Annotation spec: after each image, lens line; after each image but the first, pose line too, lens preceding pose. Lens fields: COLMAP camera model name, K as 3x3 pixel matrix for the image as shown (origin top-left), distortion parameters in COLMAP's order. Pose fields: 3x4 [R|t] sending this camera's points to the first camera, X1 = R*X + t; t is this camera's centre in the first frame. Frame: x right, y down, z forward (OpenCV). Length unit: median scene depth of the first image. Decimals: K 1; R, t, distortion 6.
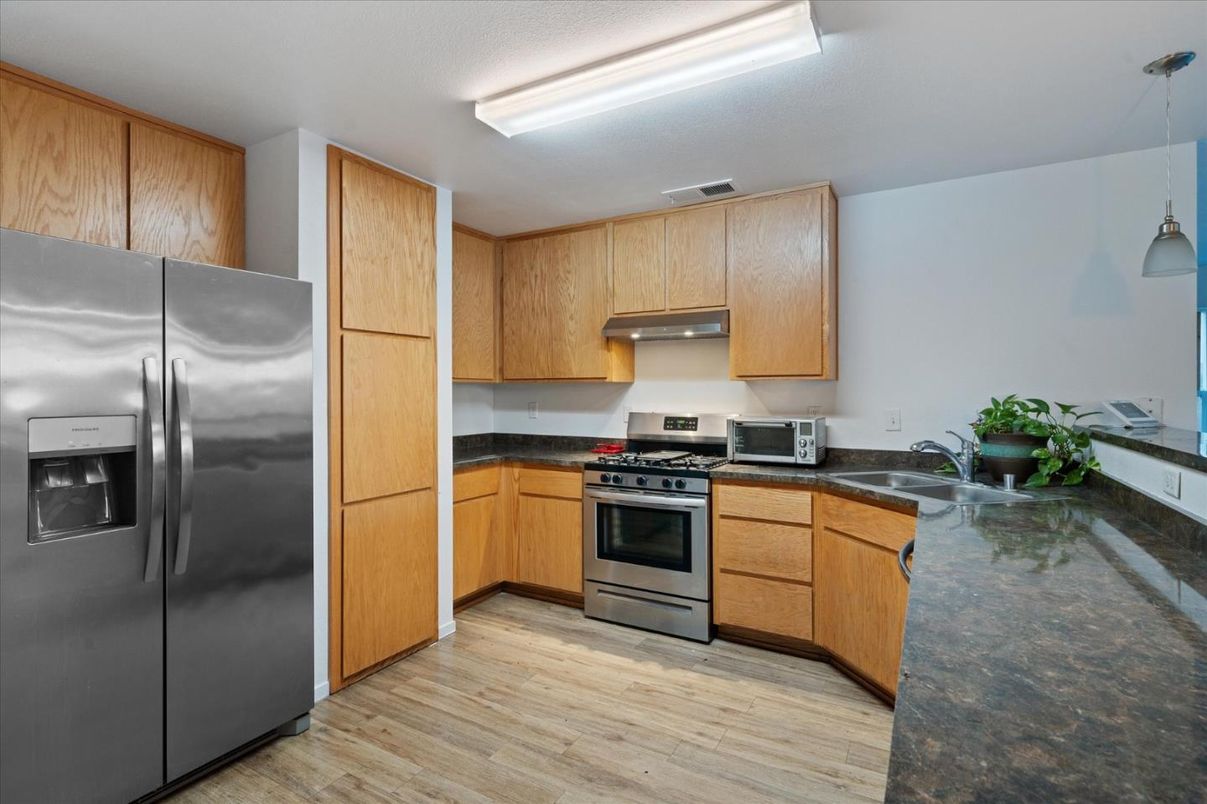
lens RADIAL K [[580.5, 0, 600.5], [0, 580.5, 389.1], [0, 0, 1]] dist [0.001077, 0.000271]
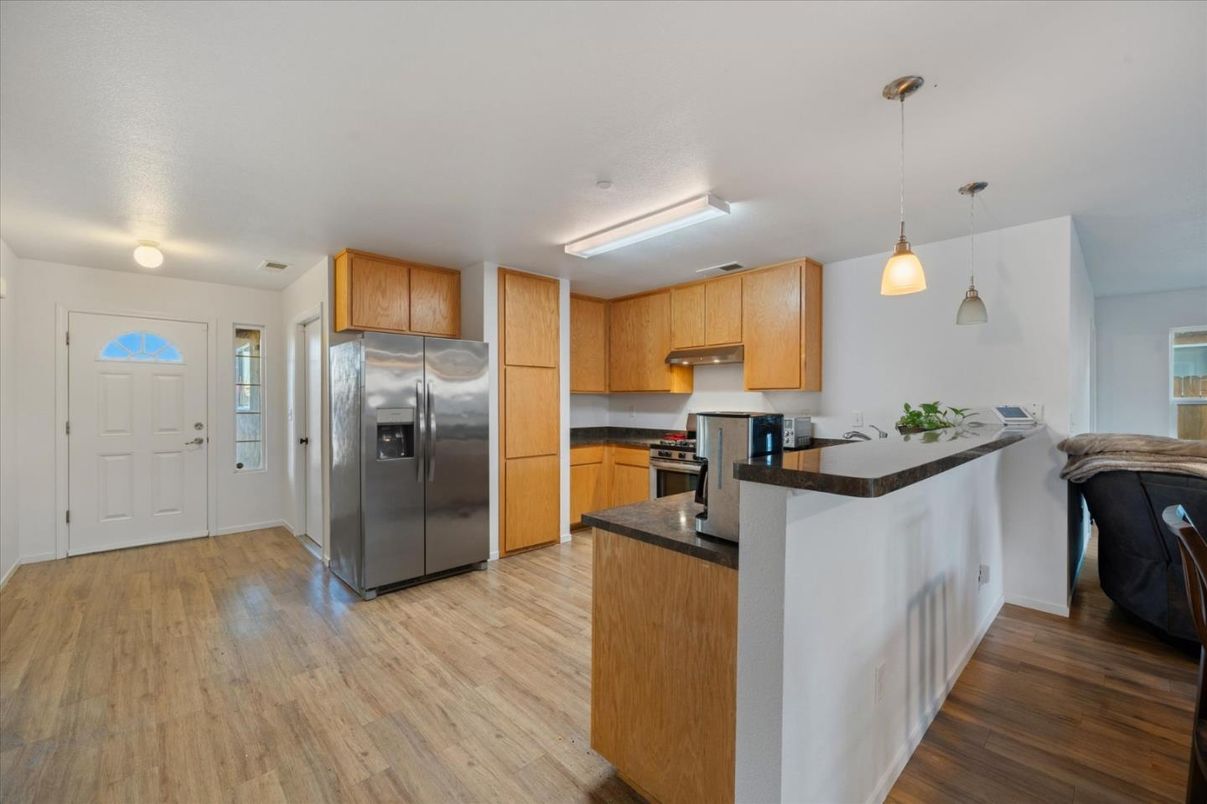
lens RADIAL K [[491.7, 0, 605.4], [0, 491.7, 403.8], [0, 0, 1]] dist [0.001140, 0.000335]
pose [[0.957181, 0.004347, -0.289459, 0.272132], [-0.001425, 0.999946, 0.010305, 0.003599], [0.289488, -0.009451, 0.957135, -0.358585]]
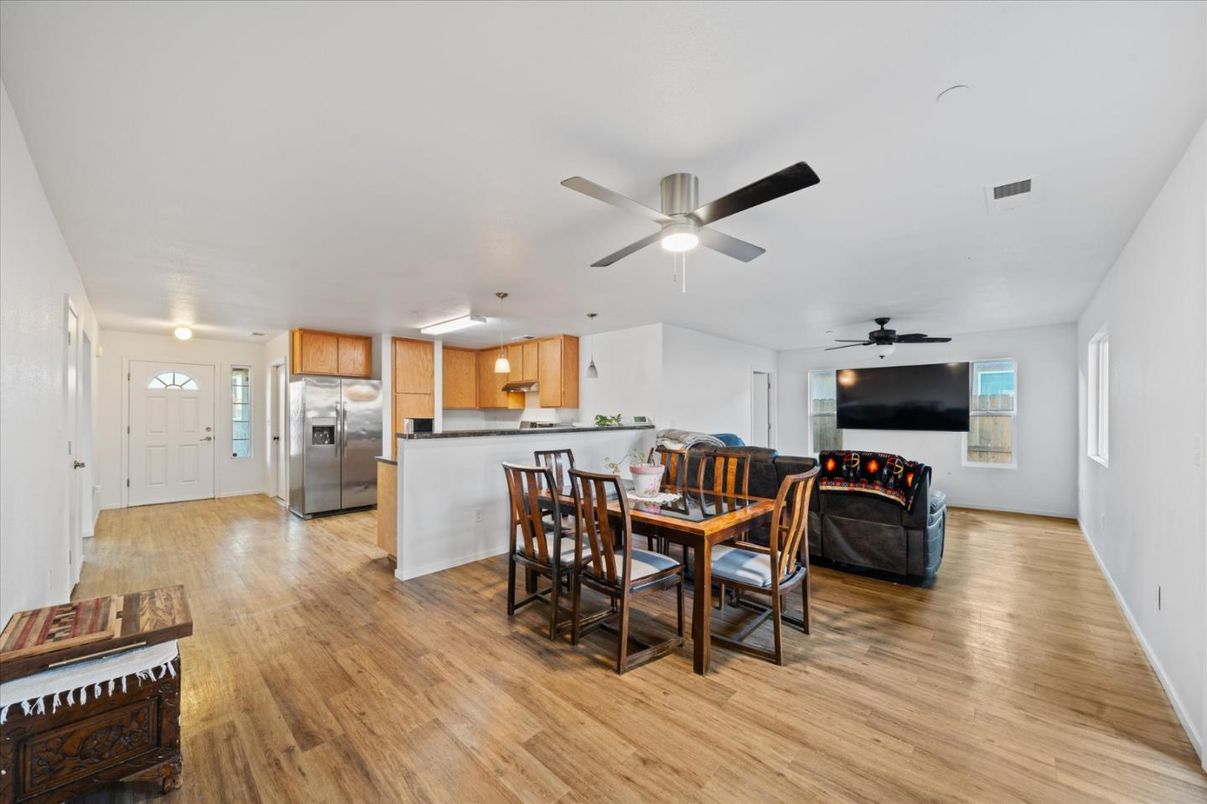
lens RADIAL K [[446.3, 0, 604.3], [0, 446.3, 413.0], [0, 0, 1]] dist [-0.000659, -0.000005]
pose [[0.972356, 0.002246, -0.233494, 1.069670], [-0.001492, 0.999993, 0.003407, -0.001995], [0.233500, -0.002964, 0.972352, -0.970552]]
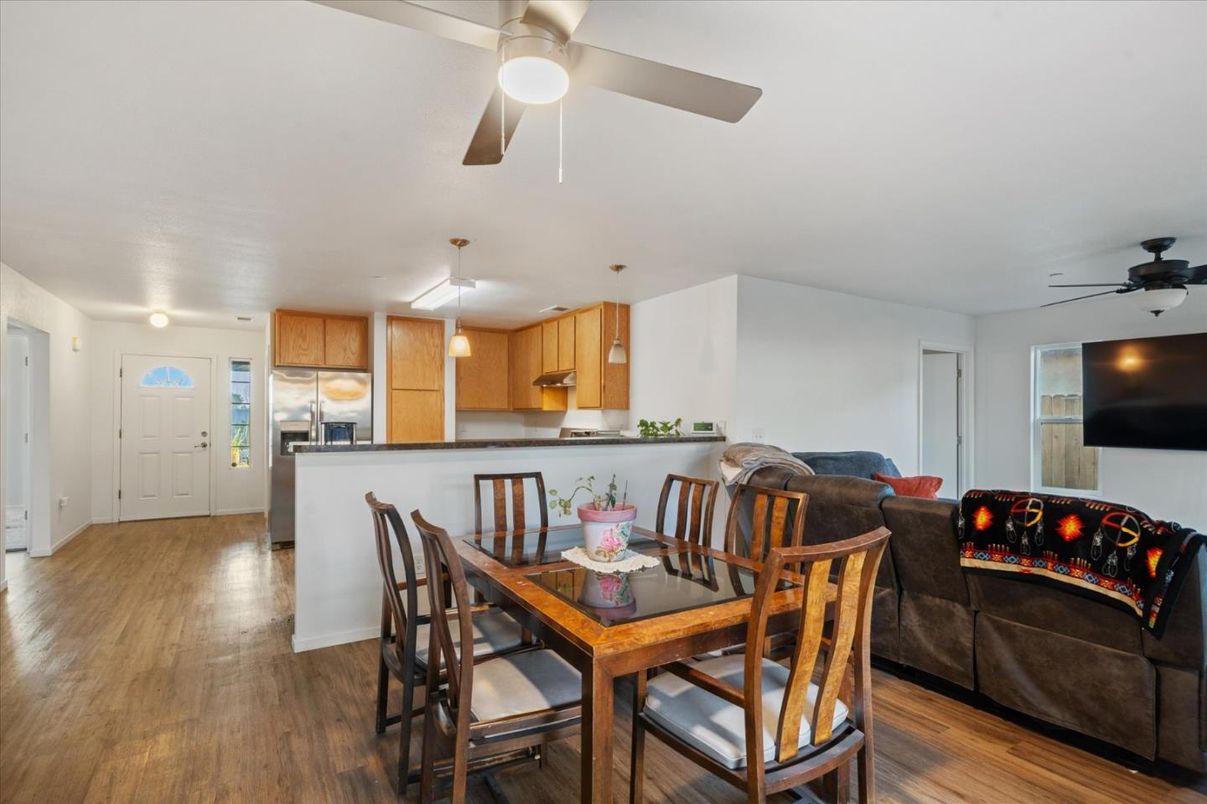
lens RADIAL K [[590.3, 0, 601.8], [0, 590.3, 416.8], [0, 0, 1]] dist [0.004500, 0.000456]
pose [[0.876820, 0.006084, -0.480780, 1.300889], [-0.004832, 0.999981, 0.003842, -0.000971], [0.480795, -0.001046, 0.876833, -0.648016]]
